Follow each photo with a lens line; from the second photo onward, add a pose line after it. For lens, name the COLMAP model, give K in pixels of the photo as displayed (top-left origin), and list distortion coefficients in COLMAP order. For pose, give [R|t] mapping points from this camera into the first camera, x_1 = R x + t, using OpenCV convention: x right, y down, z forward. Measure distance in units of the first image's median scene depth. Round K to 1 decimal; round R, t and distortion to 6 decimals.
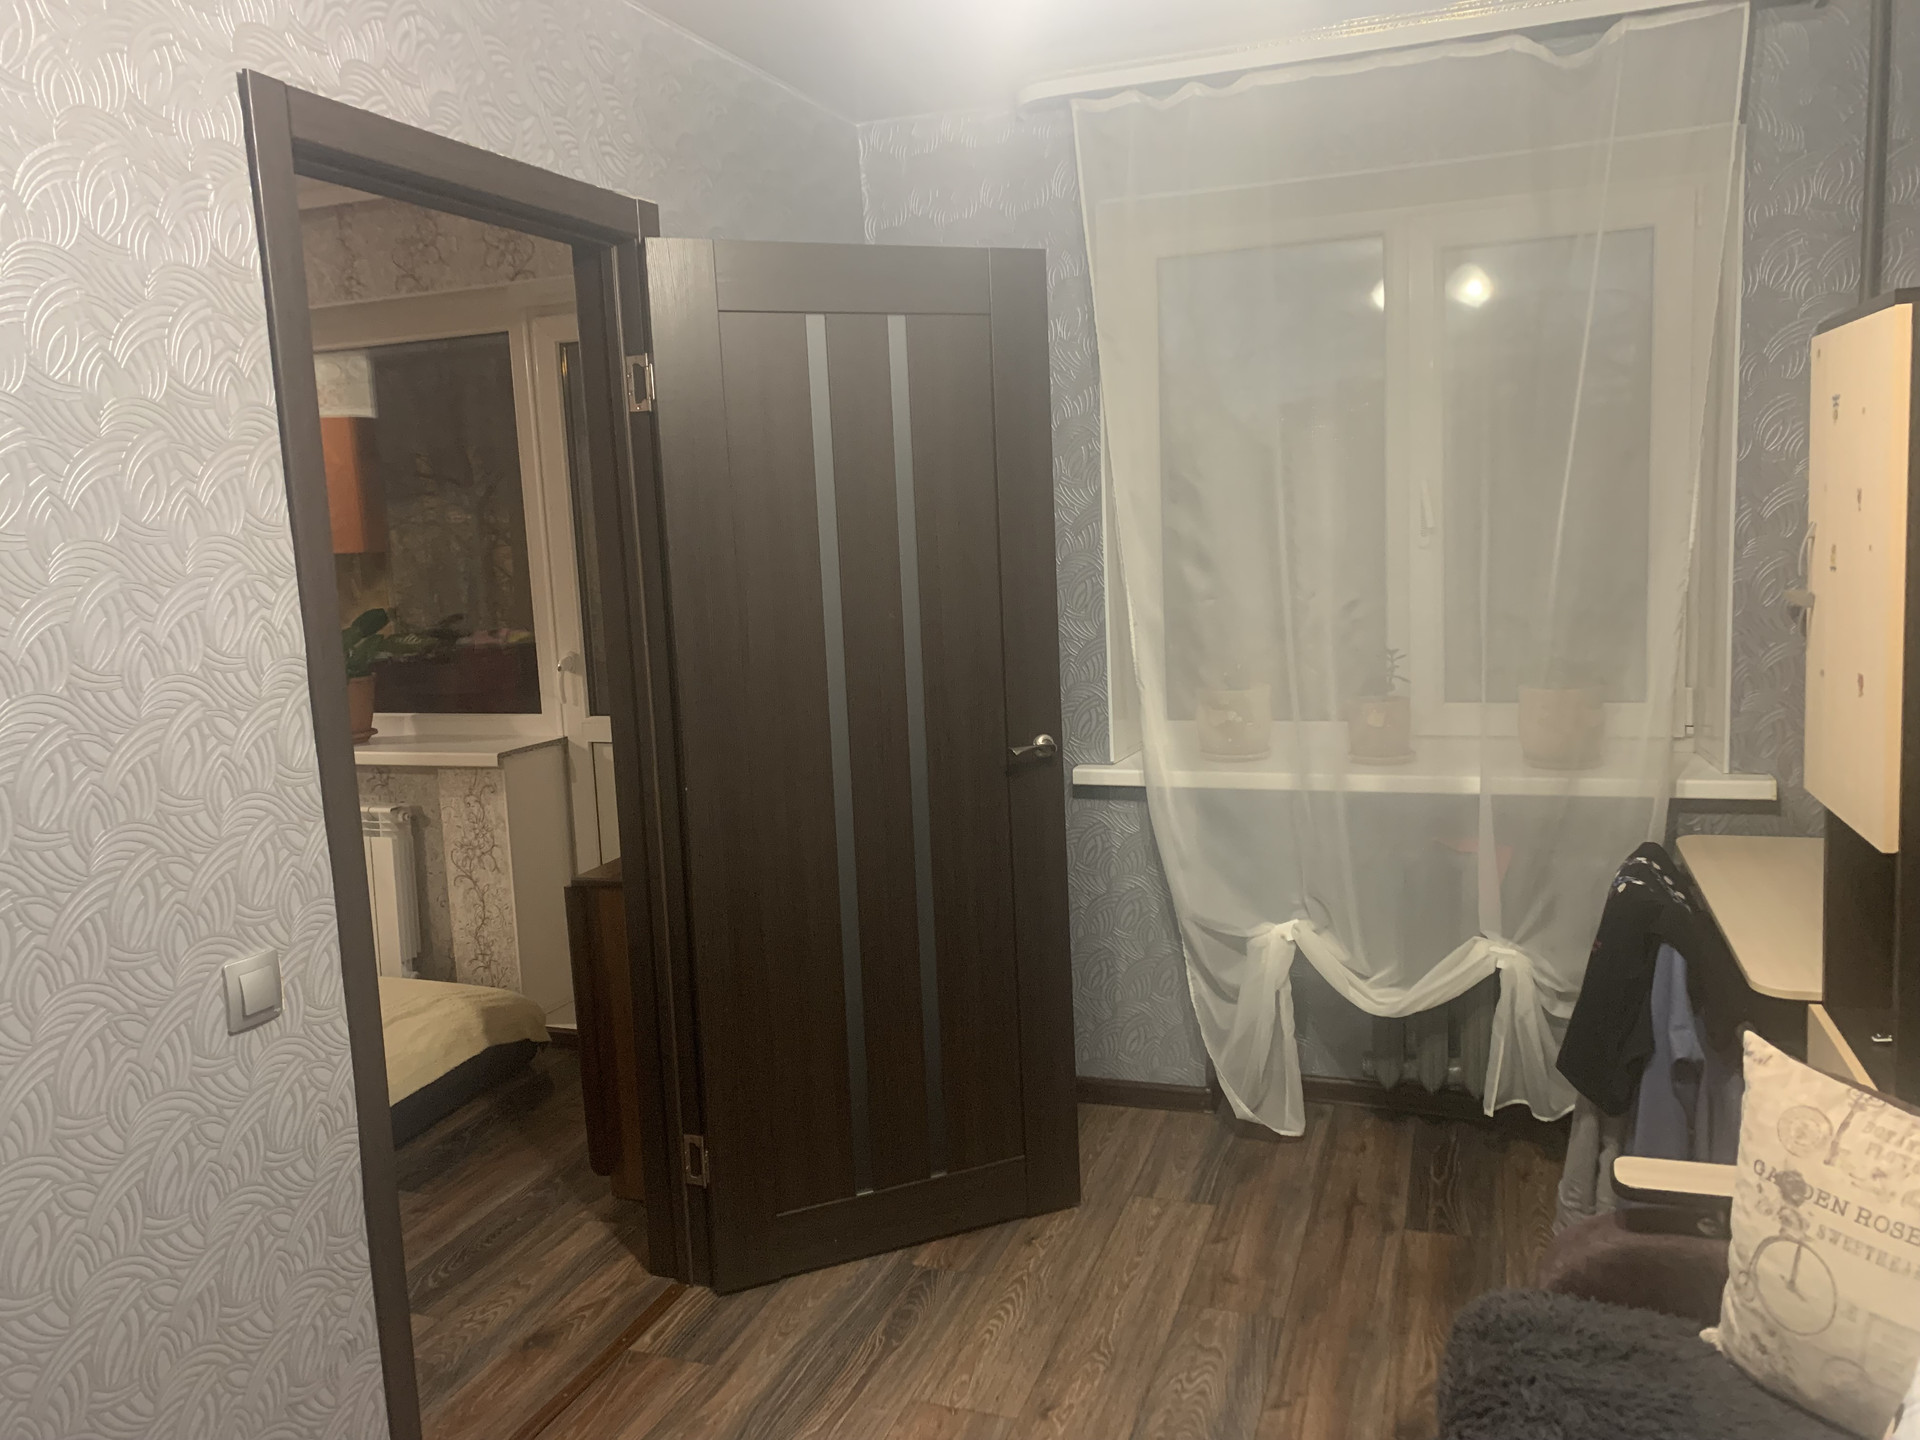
lens RADIAL K [[1449.7, 0, 960.0], [0, 1449.7, 720.0], [0, 0, 1]] dist [0.018113, -0.007981]
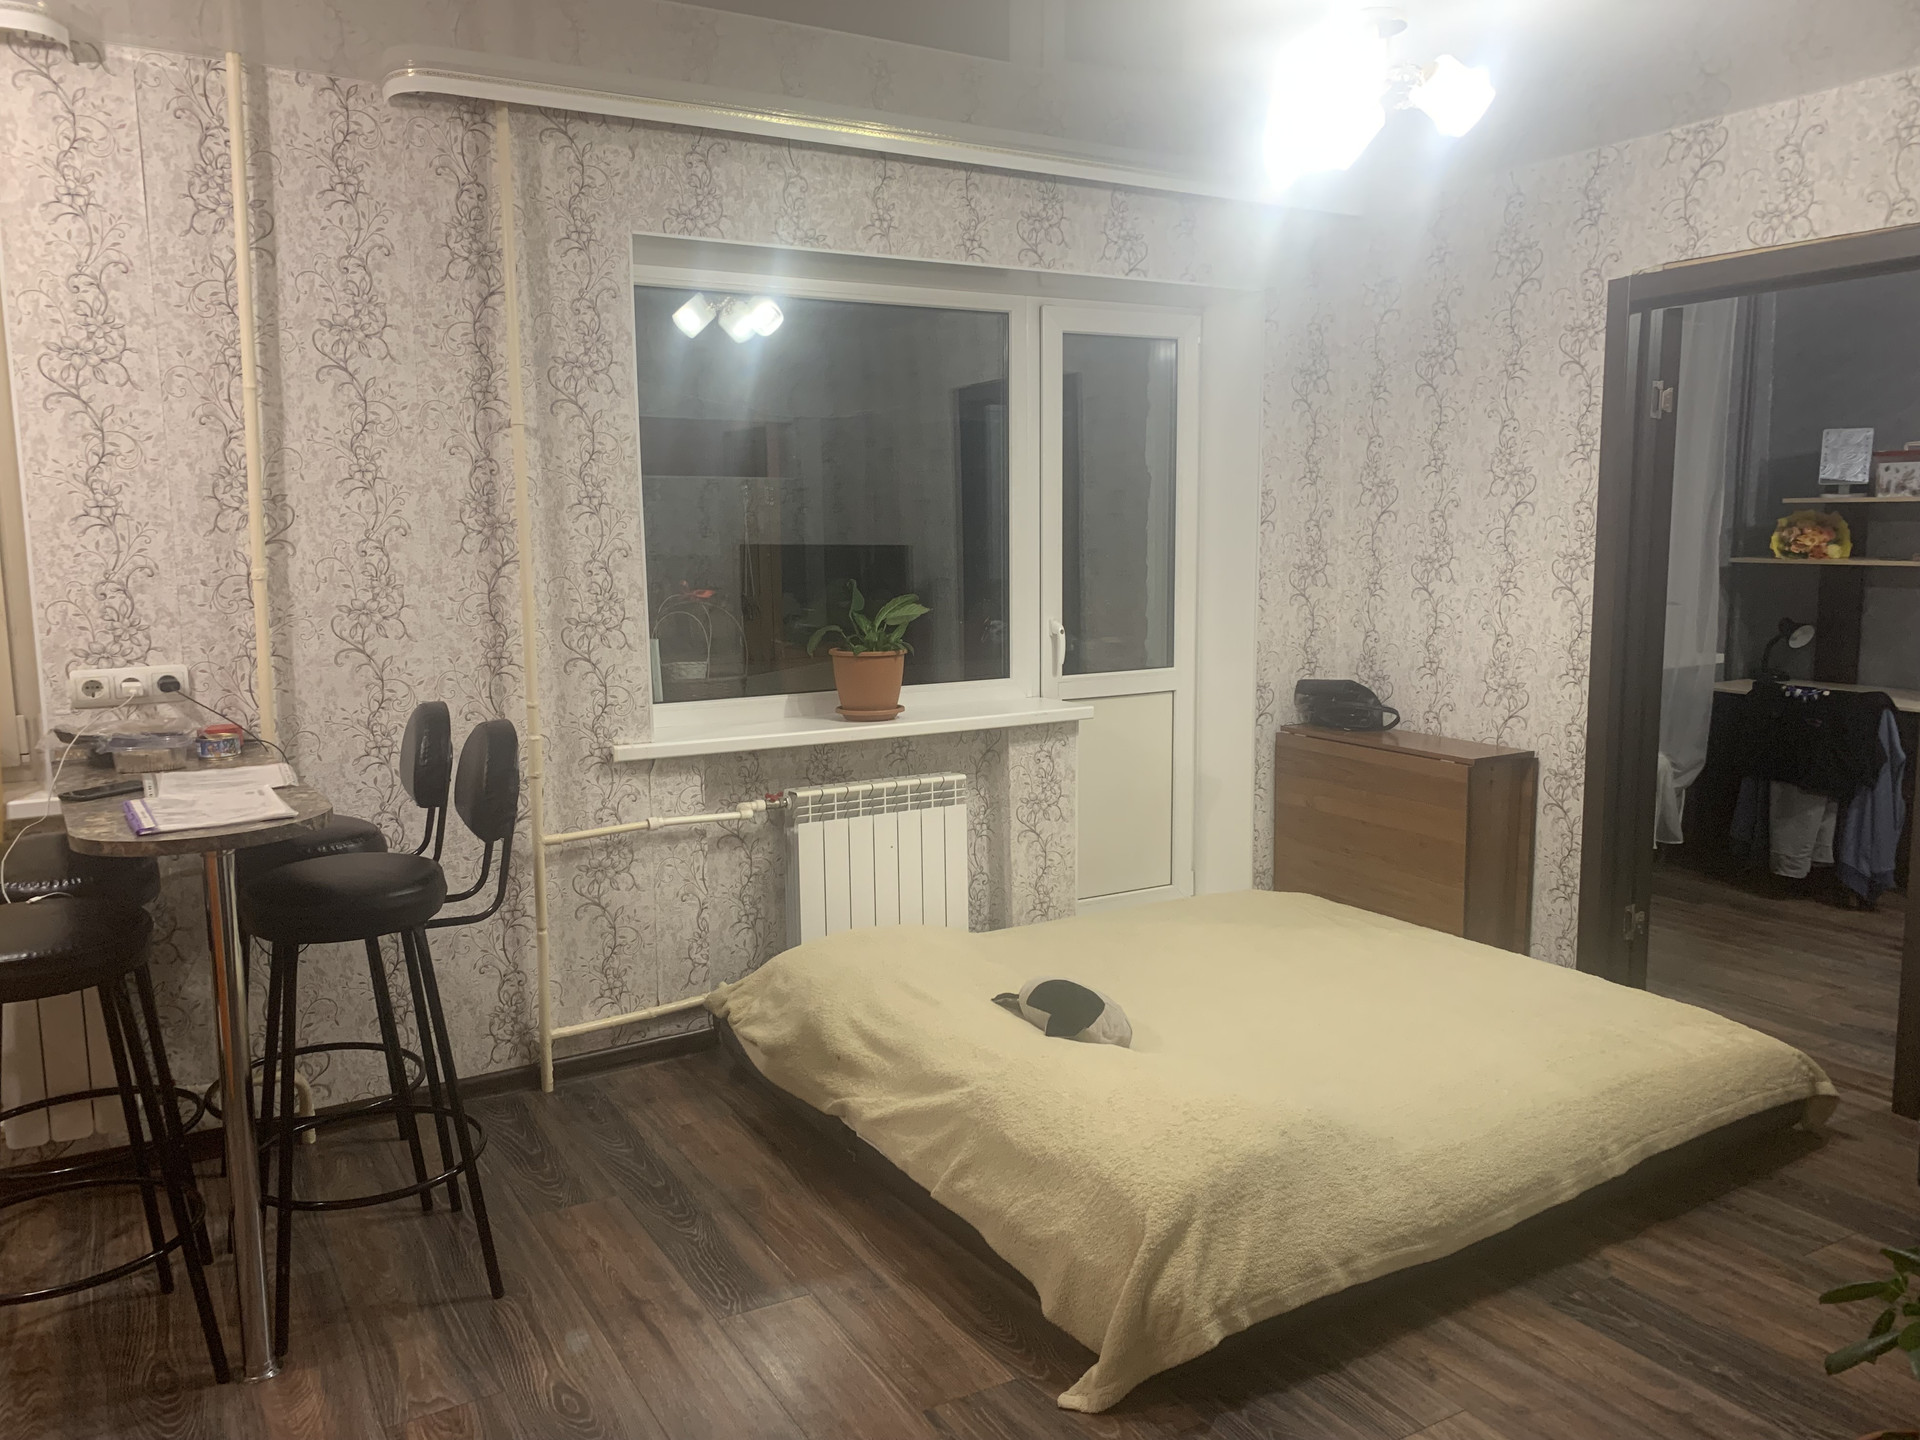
lens RADIAL K [[1449.7, 0, 960.0], [0, 1449.7, 720.0], [0, 0, 1]] dist [0.018113, -0.007981]
pose [[0.635693, -0.067853, 0.768954, -1.679519], [0.087293, 0.996059, 0.015728, 0.011706], [-0.766991, 0.057126, 0.639110, 0.538530]]
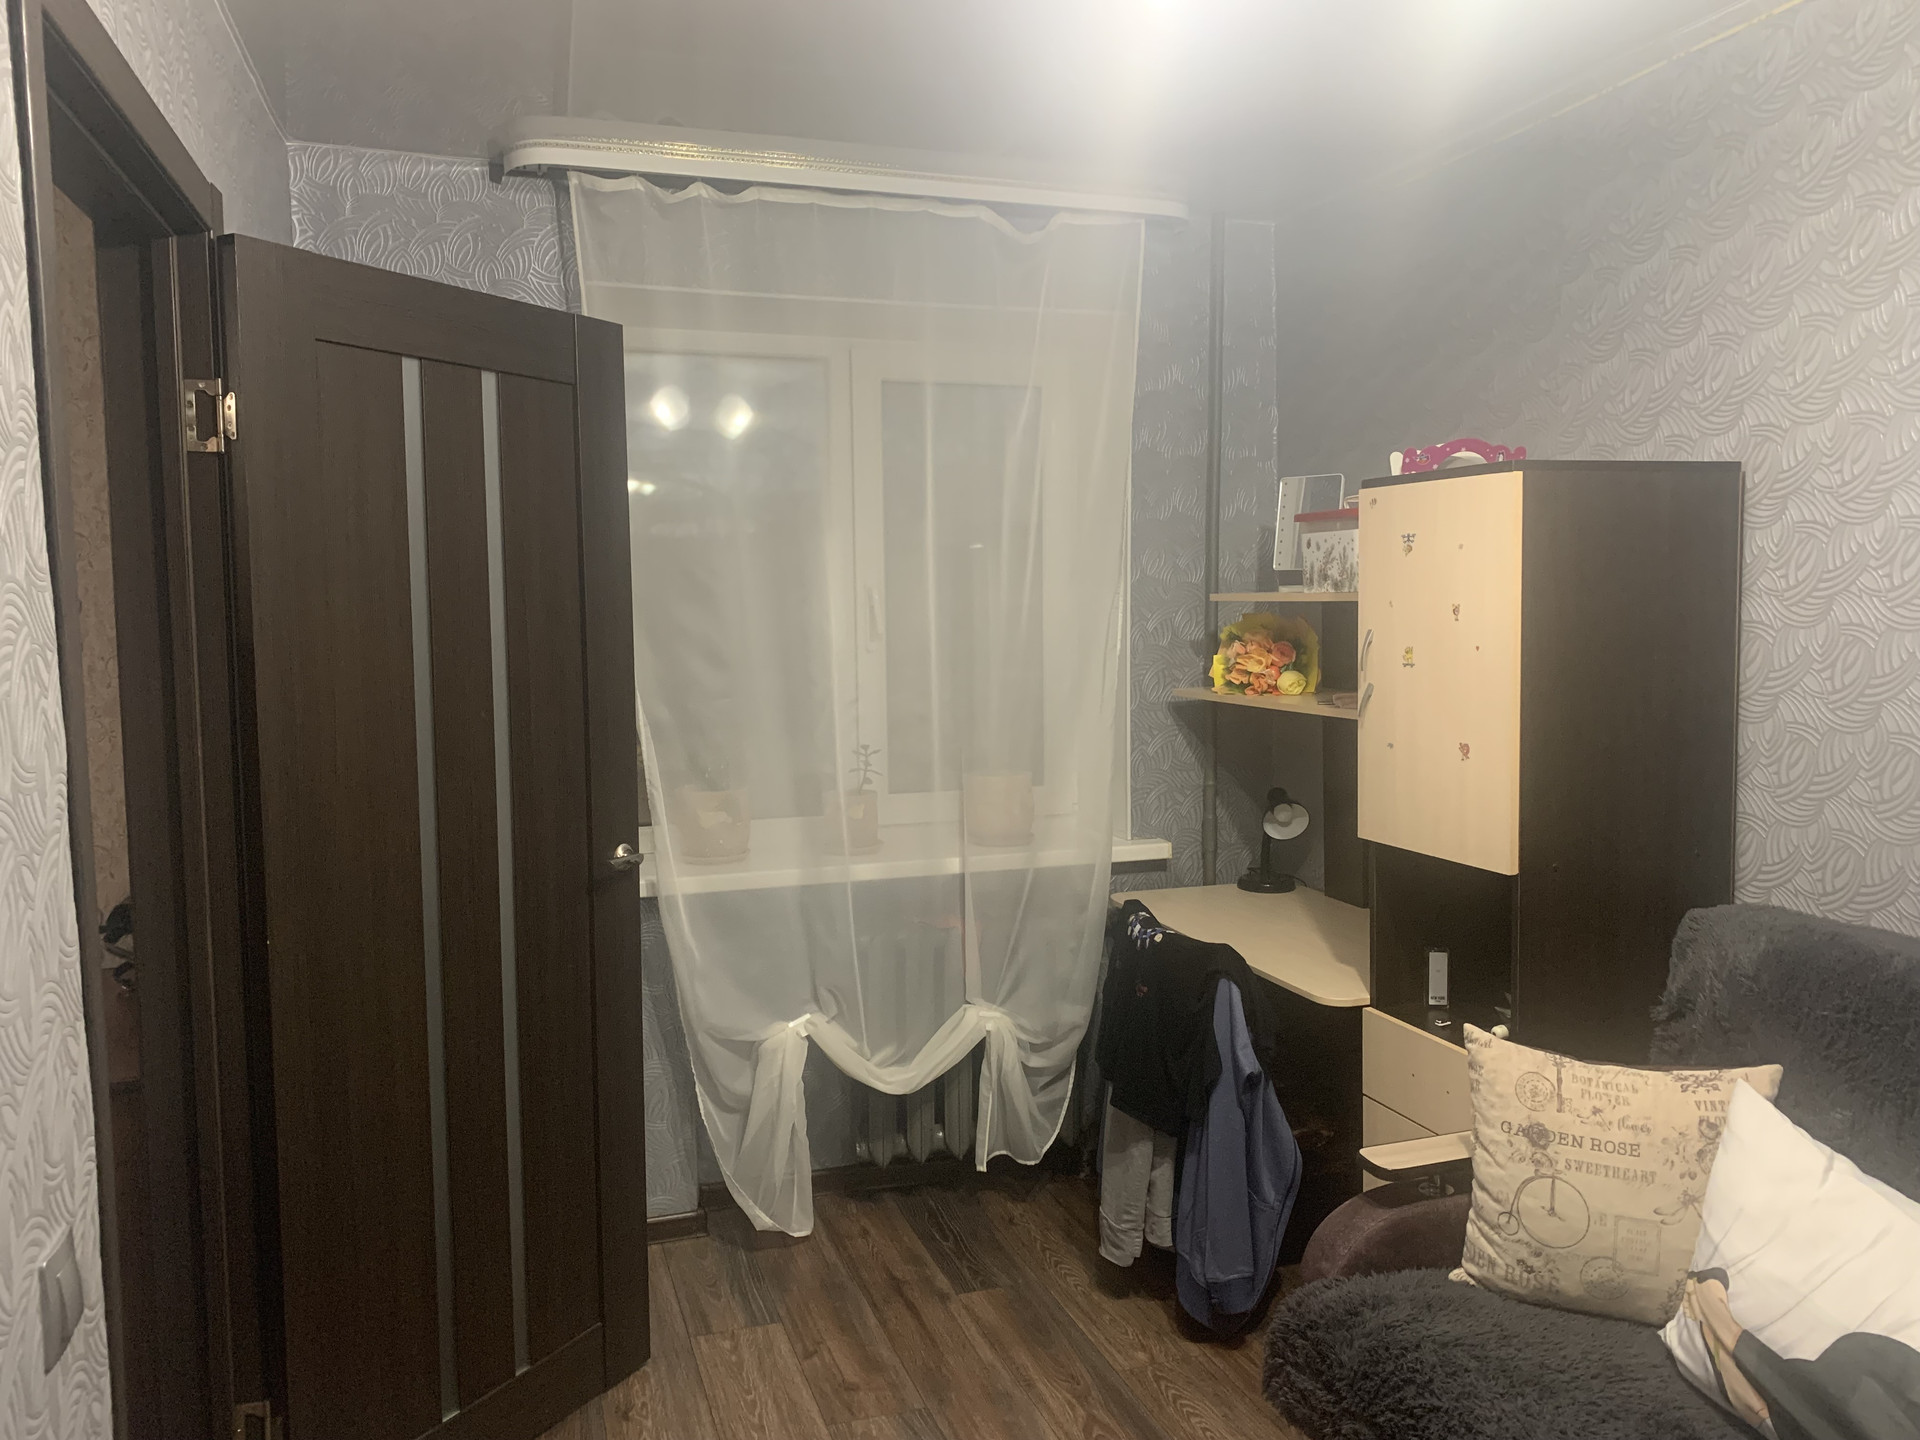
lens RADIAL K [[1449.7, 0, 960.0], [0, 1449.7, 720.0], [0, 0, 1]] dist [0.018113, -0.007981]
pose [[0.791328, -0.013098, 0.611251, -0.333524], [0.060076, 0.996598, -0.056420, -0.003189], [-0.608433, 0.081368, 0.789423, 0.140080]]
